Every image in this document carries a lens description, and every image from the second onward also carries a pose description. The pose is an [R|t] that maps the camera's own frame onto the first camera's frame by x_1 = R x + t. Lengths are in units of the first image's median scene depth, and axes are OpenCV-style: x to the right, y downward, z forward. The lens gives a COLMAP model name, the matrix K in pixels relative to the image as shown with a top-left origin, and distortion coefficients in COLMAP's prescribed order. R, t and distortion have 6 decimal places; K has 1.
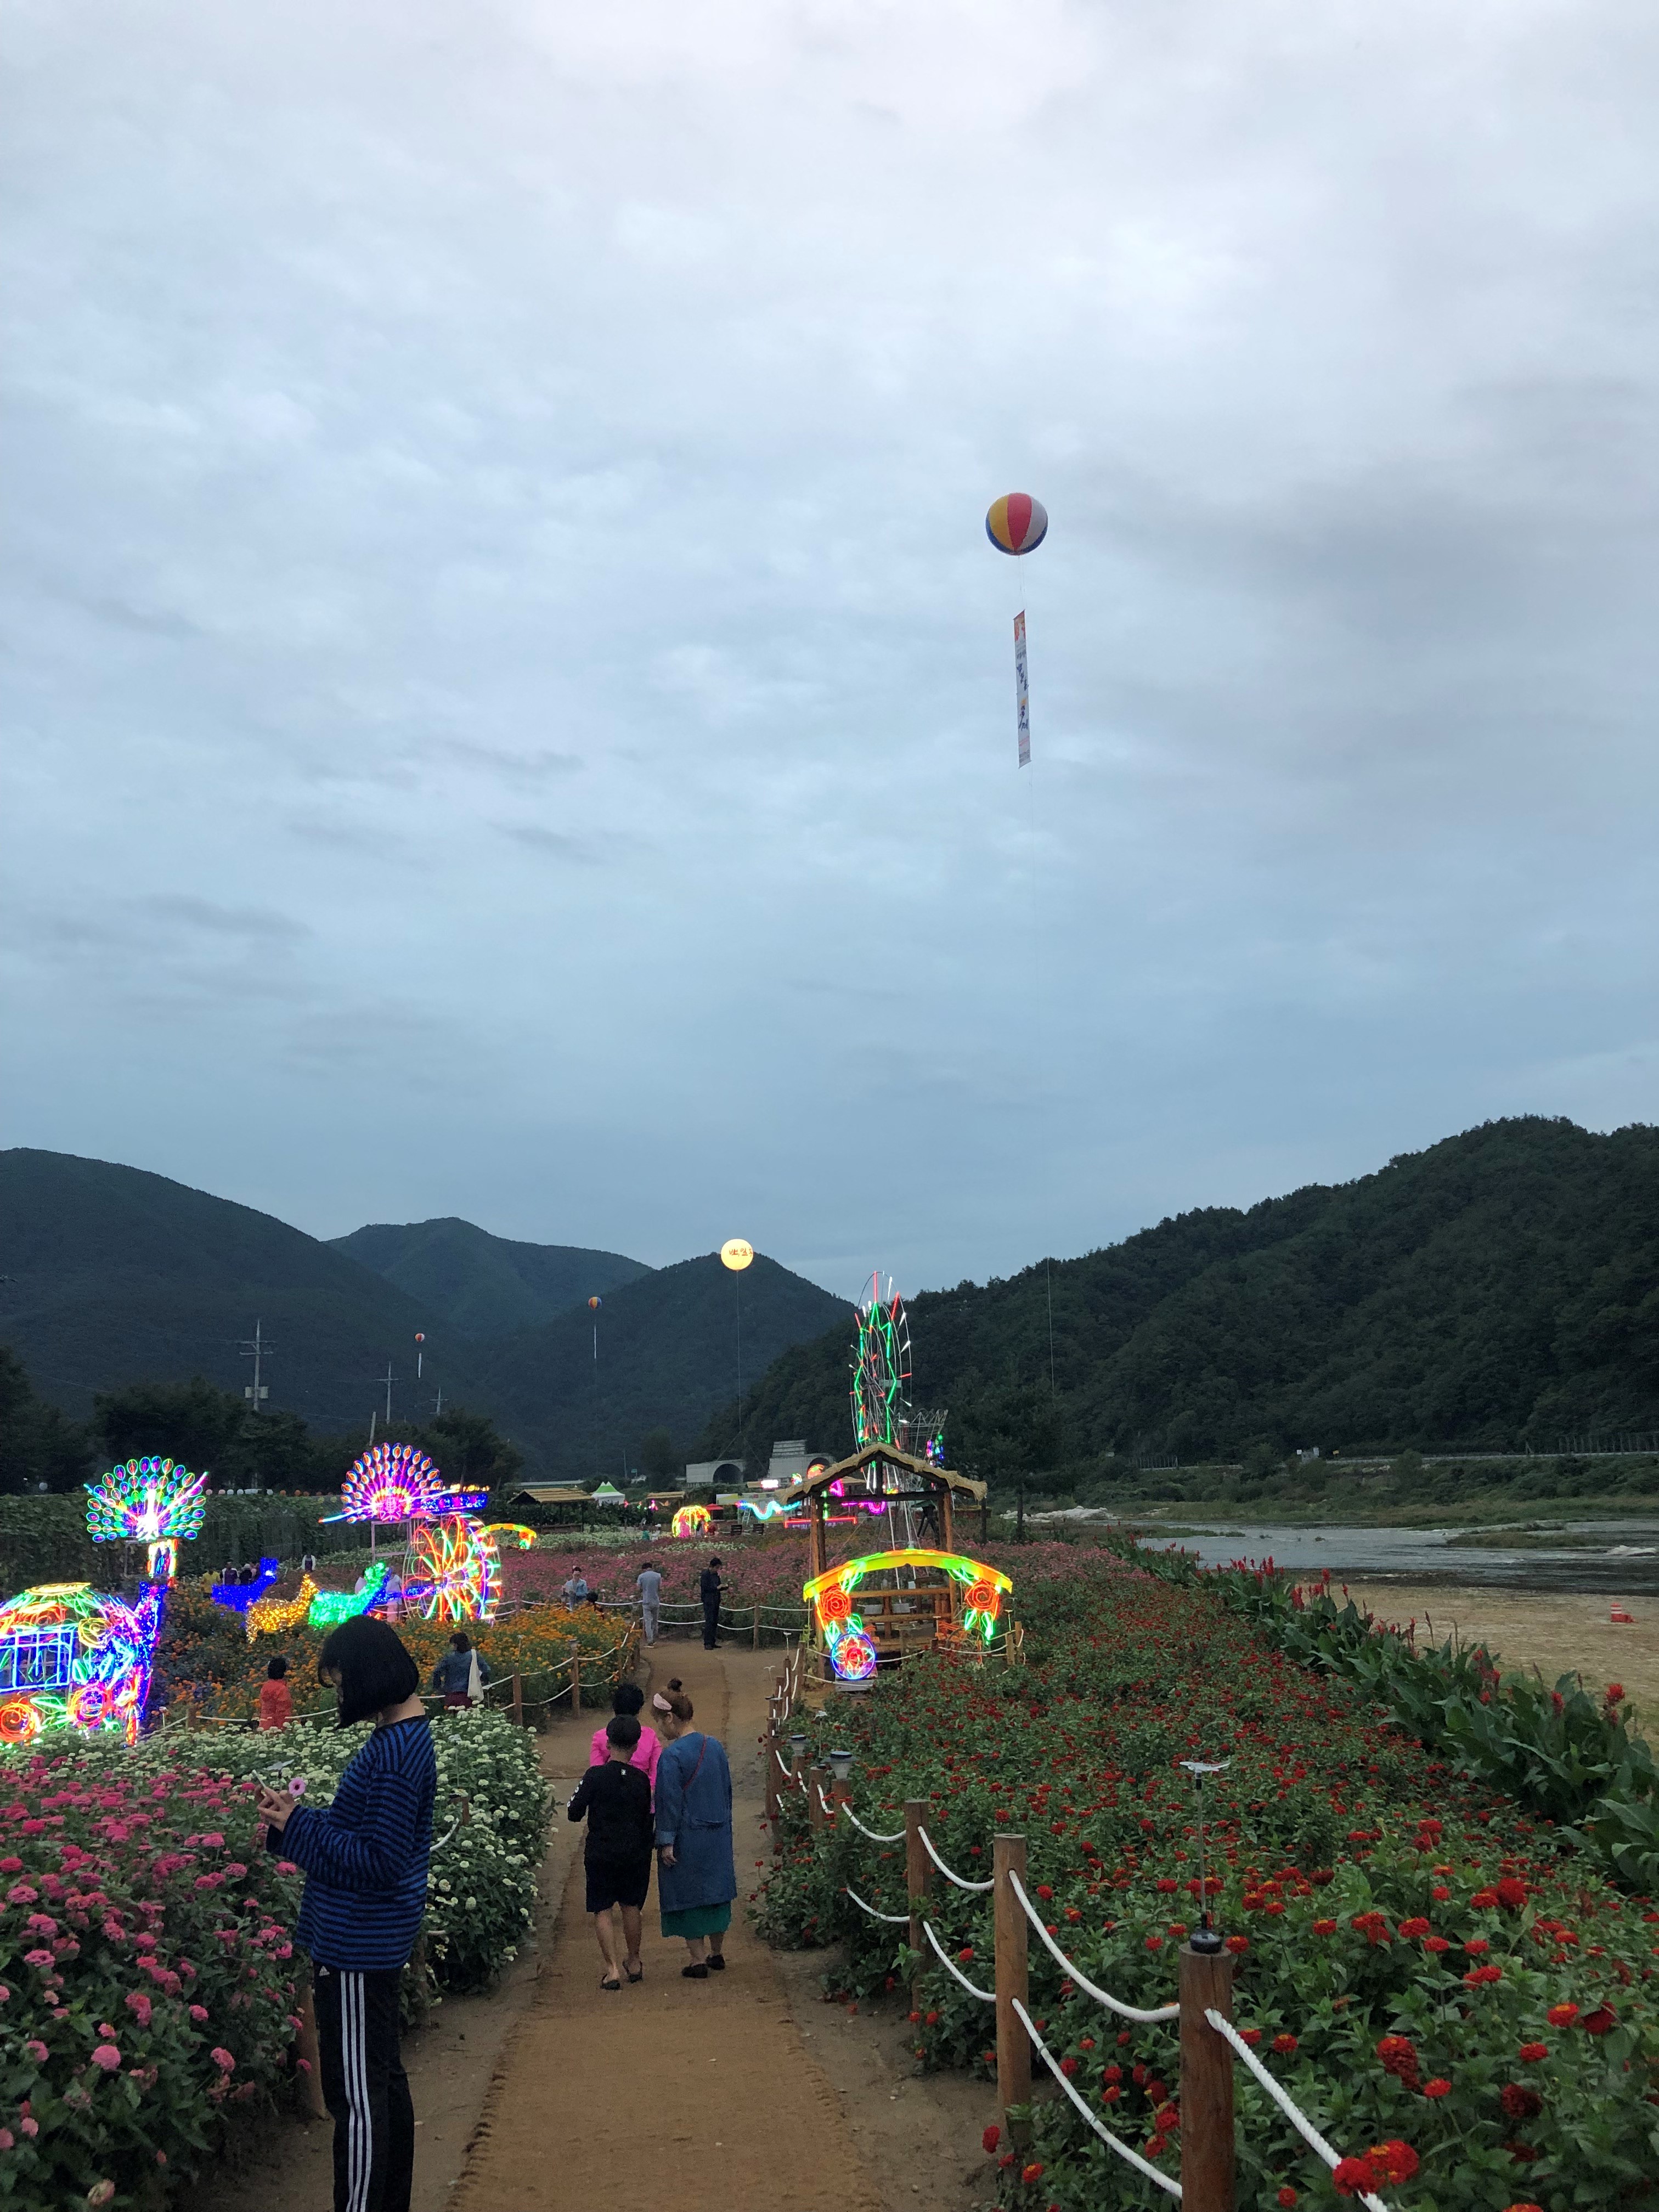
lens RADIAL K [[1812.6, 0, 818.9], [0, 1812.6, 1033.0], [0, 0, 1]] dist [-0.005322, -0.011695]
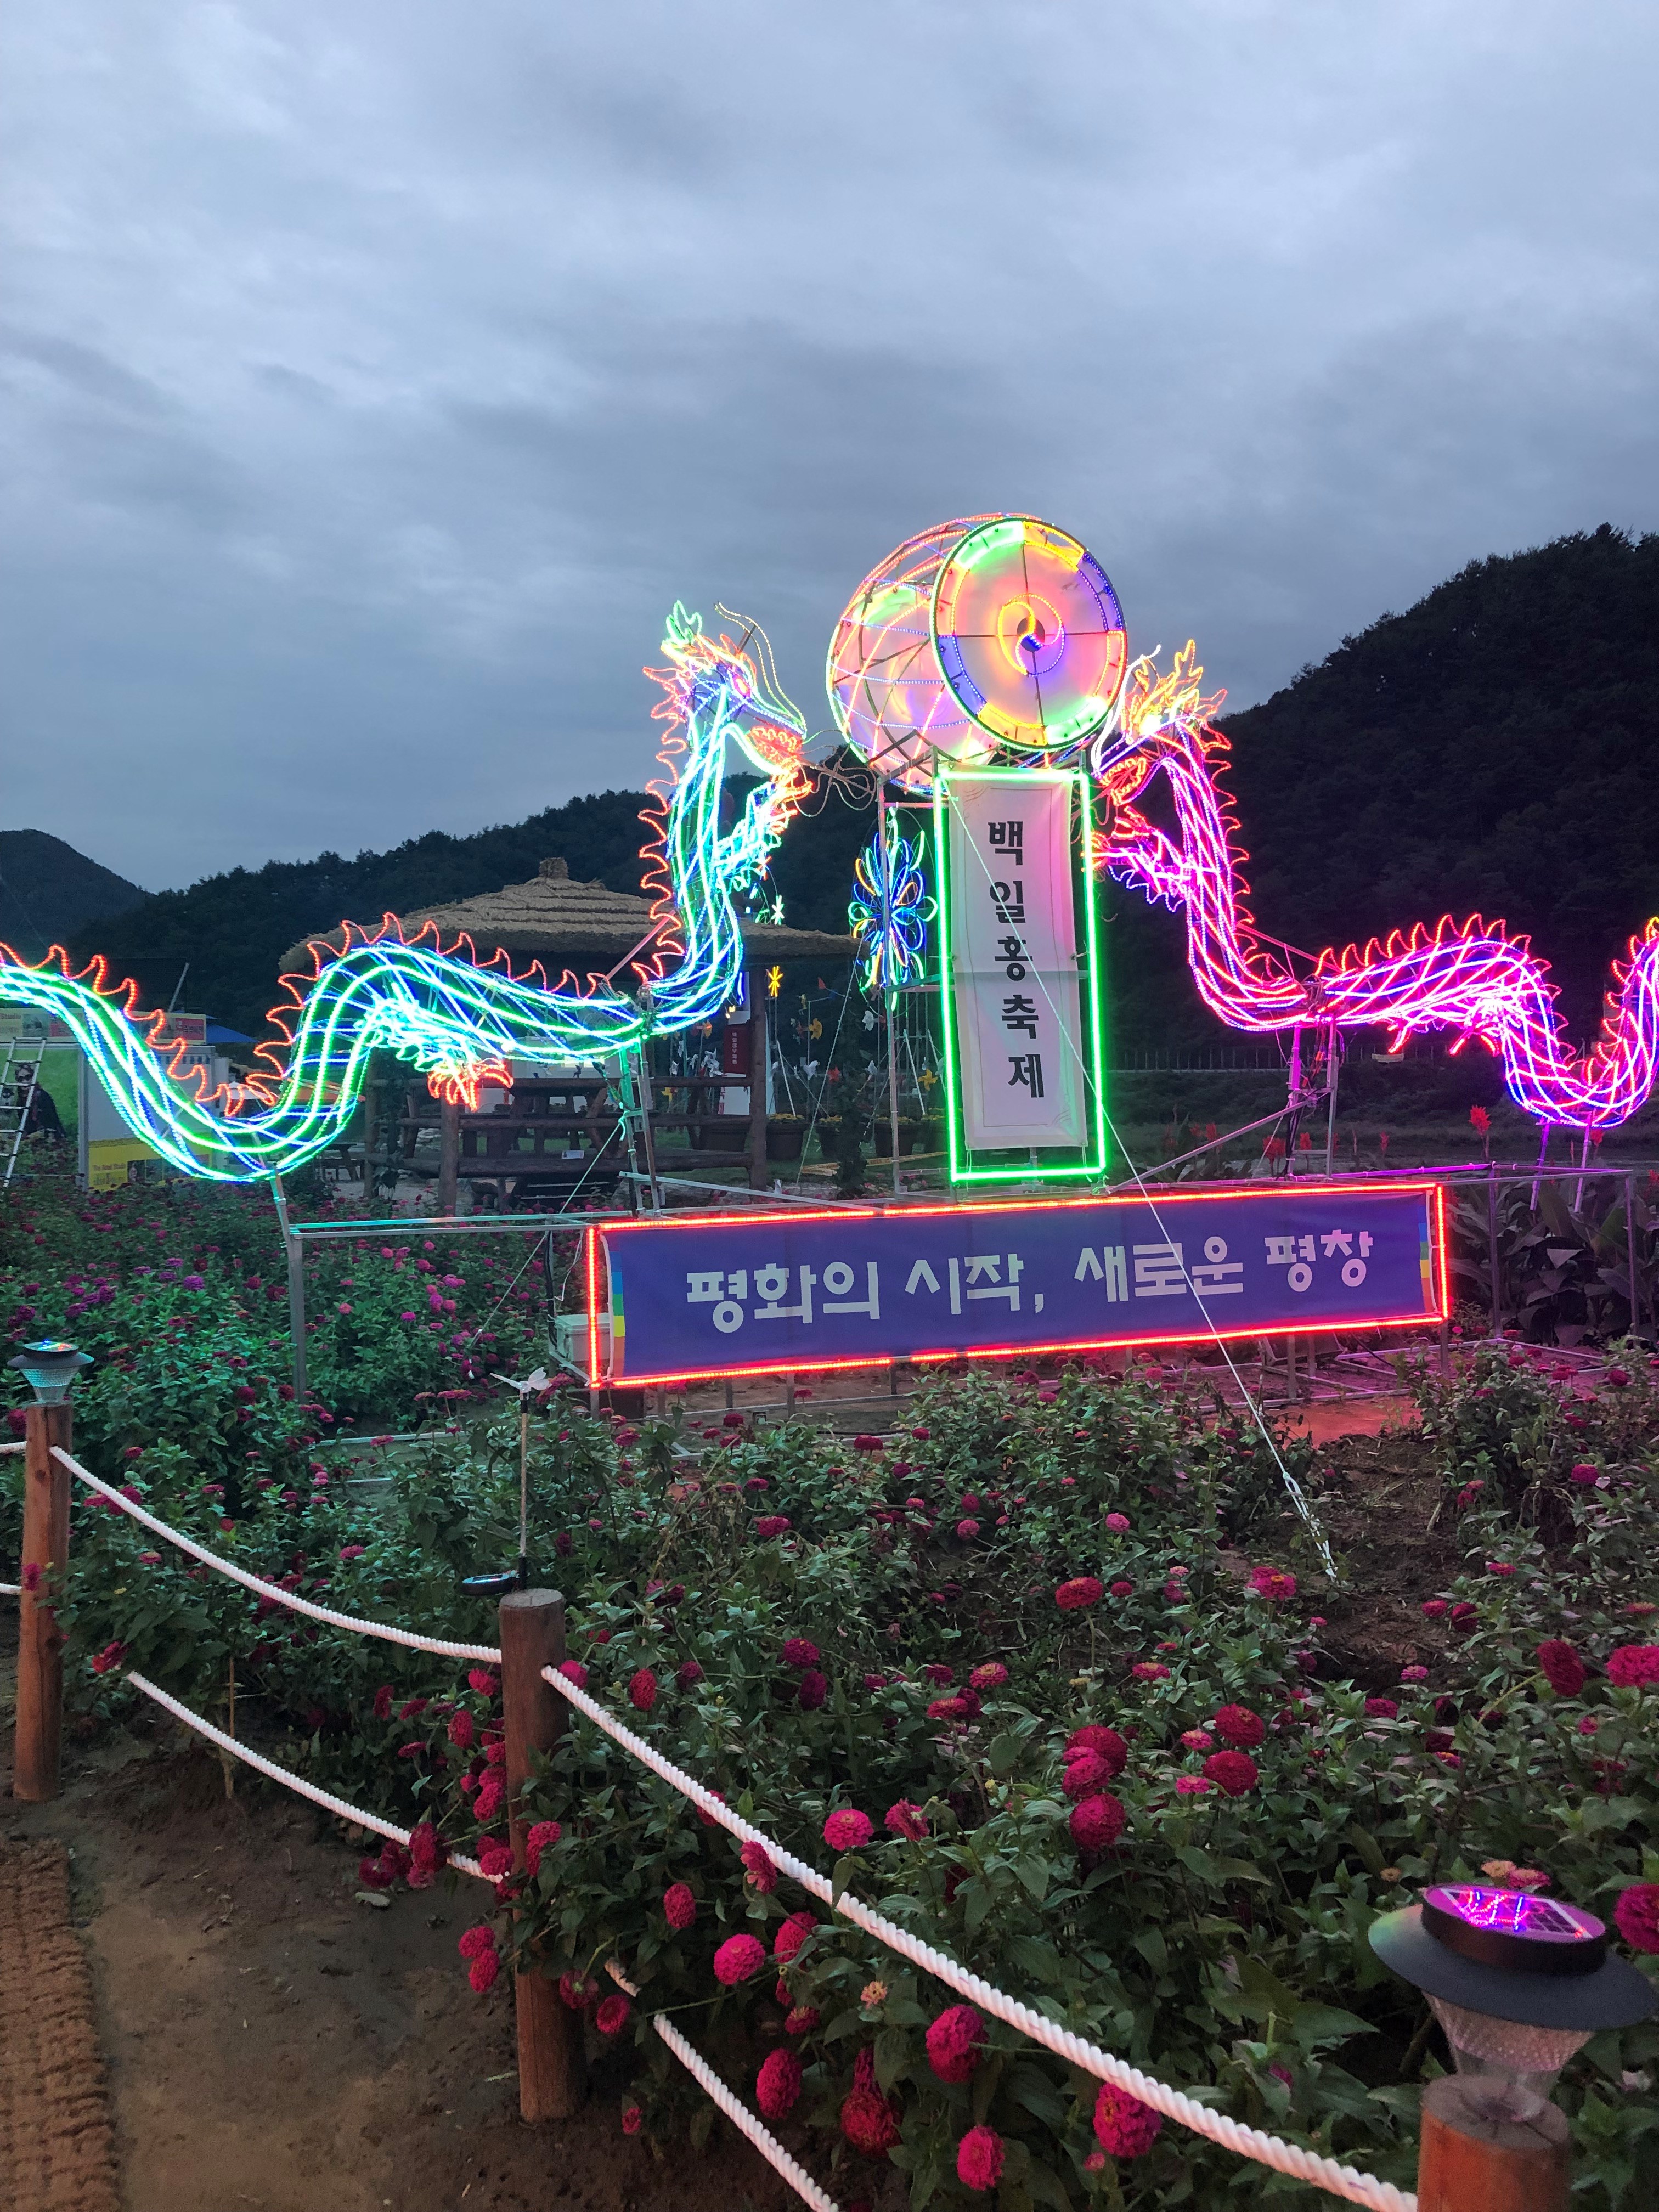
lens RADIAL K [[1812.6, 0, 818.9], [0, 1812.6, 1033.0], [0, 0, 1]] dist [-0.005322, -0.011695]
pose [[0.931490, 0.028396, 0.362657, -0.102335], [-0.101319, 0.977750, 0.183680, 0.941847], [-0.349372, -0.207840, 0.913642, 3.656106]]
